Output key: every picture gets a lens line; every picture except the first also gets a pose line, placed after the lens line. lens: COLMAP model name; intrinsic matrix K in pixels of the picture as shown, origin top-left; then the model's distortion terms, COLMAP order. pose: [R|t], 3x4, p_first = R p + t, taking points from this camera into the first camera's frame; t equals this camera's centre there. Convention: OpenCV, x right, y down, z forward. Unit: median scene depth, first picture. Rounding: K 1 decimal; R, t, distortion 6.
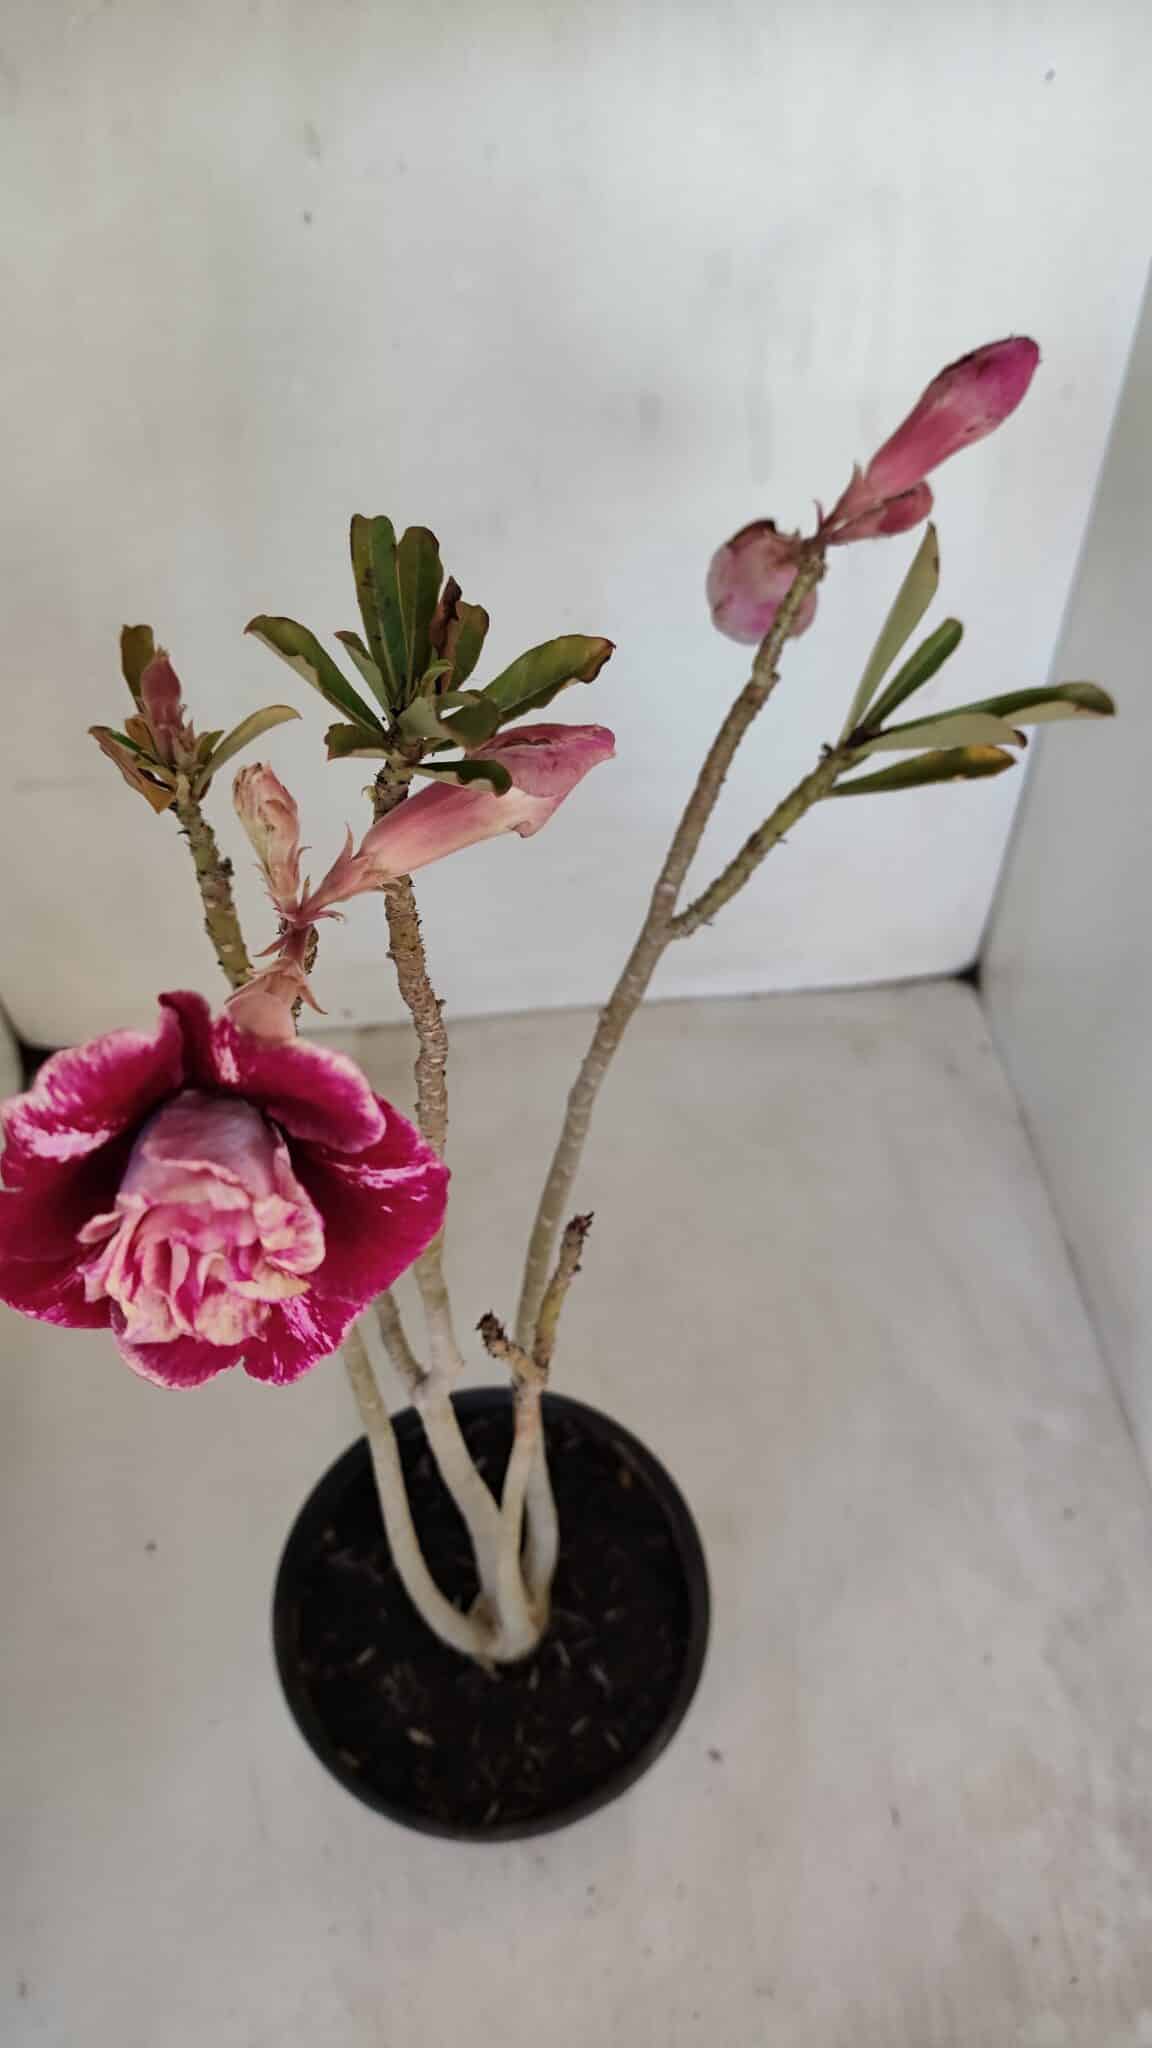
lens RADIAL K [[1543.6, 0, 565.7], [0, 1543.6, 998.2], [0, 0, 1]] dist [0.086727, -0.218511]
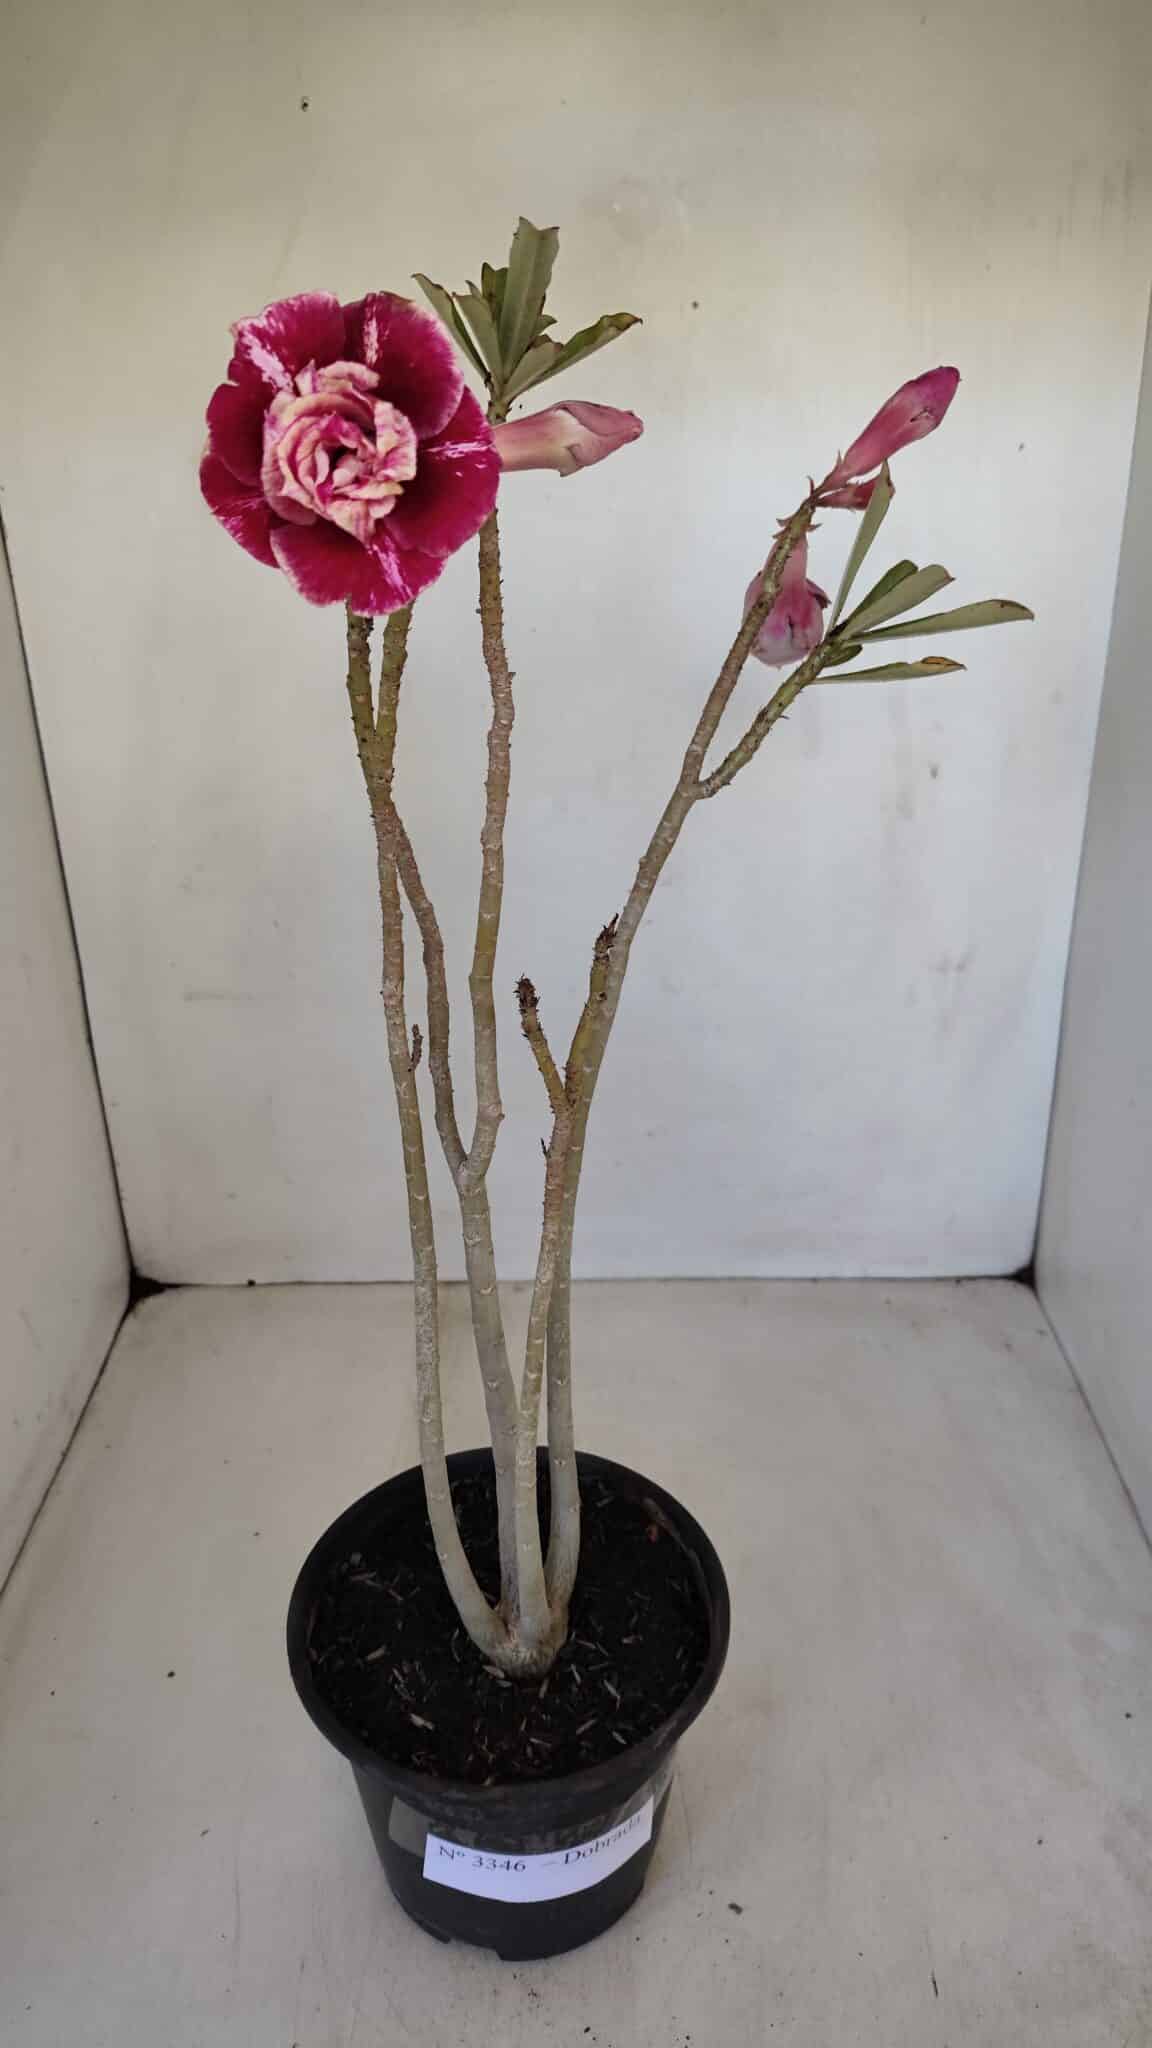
lens RADIAL K [[1543.0, 0, 576.0], [0, 1543.0, 1024.0], [0, 0, 1]] dist [0.063042, -0.118058]
pose [[0.995123, 0.053820, -0.082665, 0.083350], [-0.083710, 0.904079, -0.419087, 0.675210], [0.052180, 0.423963, 0.904175, -0.079382]]
